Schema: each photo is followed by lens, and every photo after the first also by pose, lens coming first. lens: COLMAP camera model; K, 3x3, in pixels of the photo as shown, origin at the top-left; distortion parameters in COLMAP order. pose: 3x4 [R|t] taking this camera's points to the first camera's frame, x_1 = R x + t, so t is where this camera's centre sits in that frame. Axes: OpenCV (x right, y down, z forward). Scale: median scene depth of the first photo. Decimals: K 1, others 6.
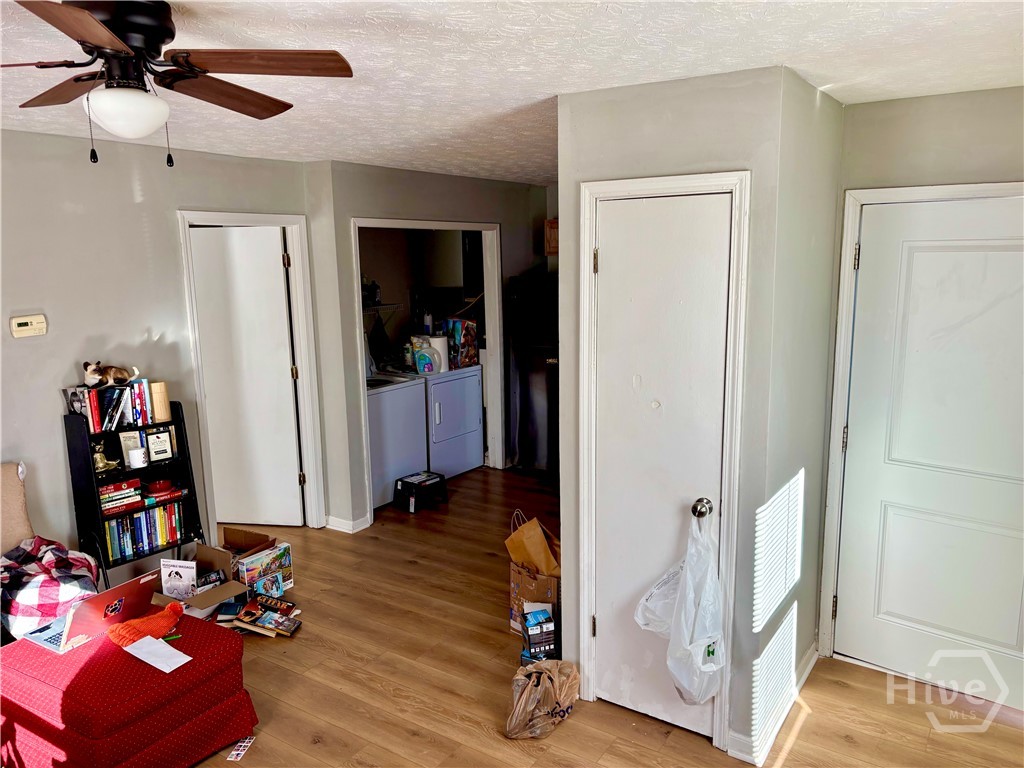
lens RADIAL K [[765.5, 0, 512.0], [0, 765.5, 384.0], [0, 0, 1]] dist [0.117416, -0.224451]
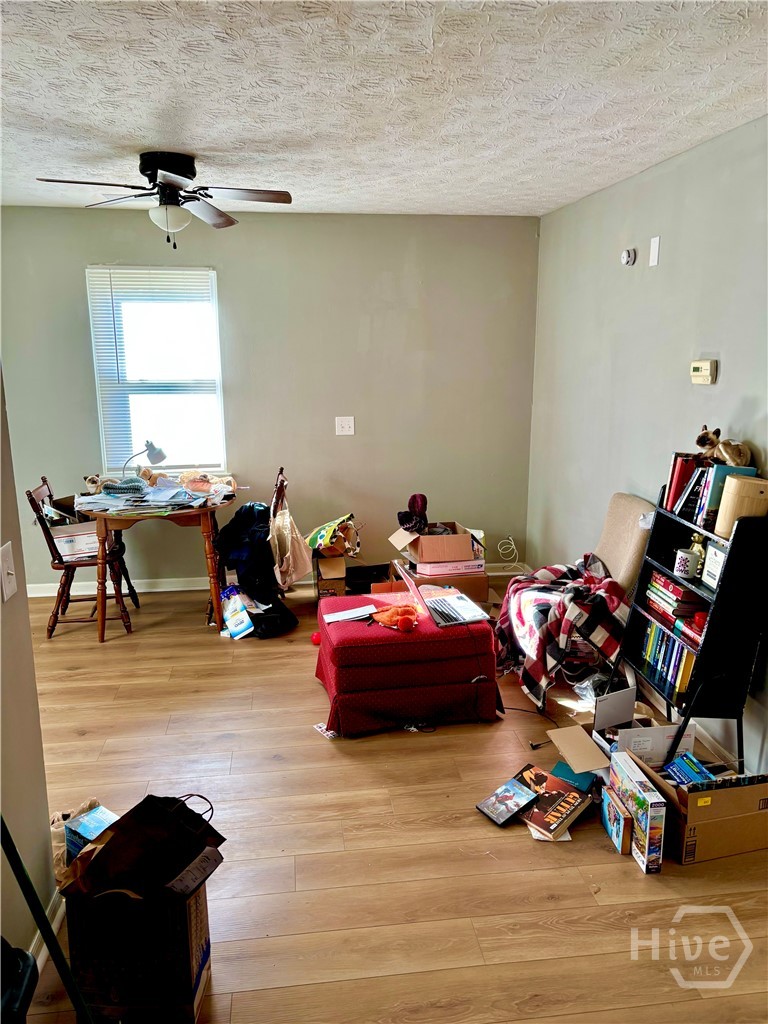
lens RADIAL K [[765.5, 0, 384.0], [0, 765.5, 512.0], [0, 0, 1]] dist [0.117416, -0.224451]
pose [[-0.757161, 0.159129, -0.633549, 0.240106], [-0.100221, 0.930093, 0.353387, -0.223053], [0.645494, 0.331066, -0.688283, 1.580777]]
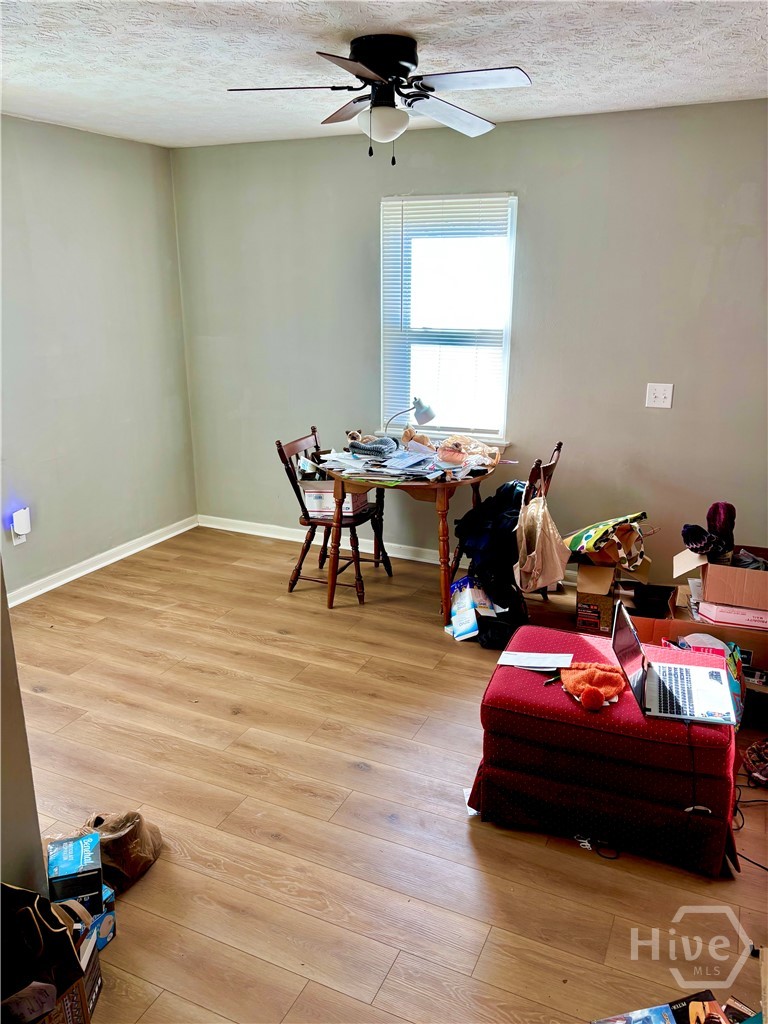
lens RADIAL K [[765.5, 0, 384.0], [0, 765.5, 512.0], [0, 0, 1]] dist [0.117416, -0.224451]
pose [[-0.988184, 0.052204, -0.144109, -0.127225], [-0.017983, 0.894227, 0.447253, -0.193507], [0.152215, 0.444560, -0.882722, 1.465641]]
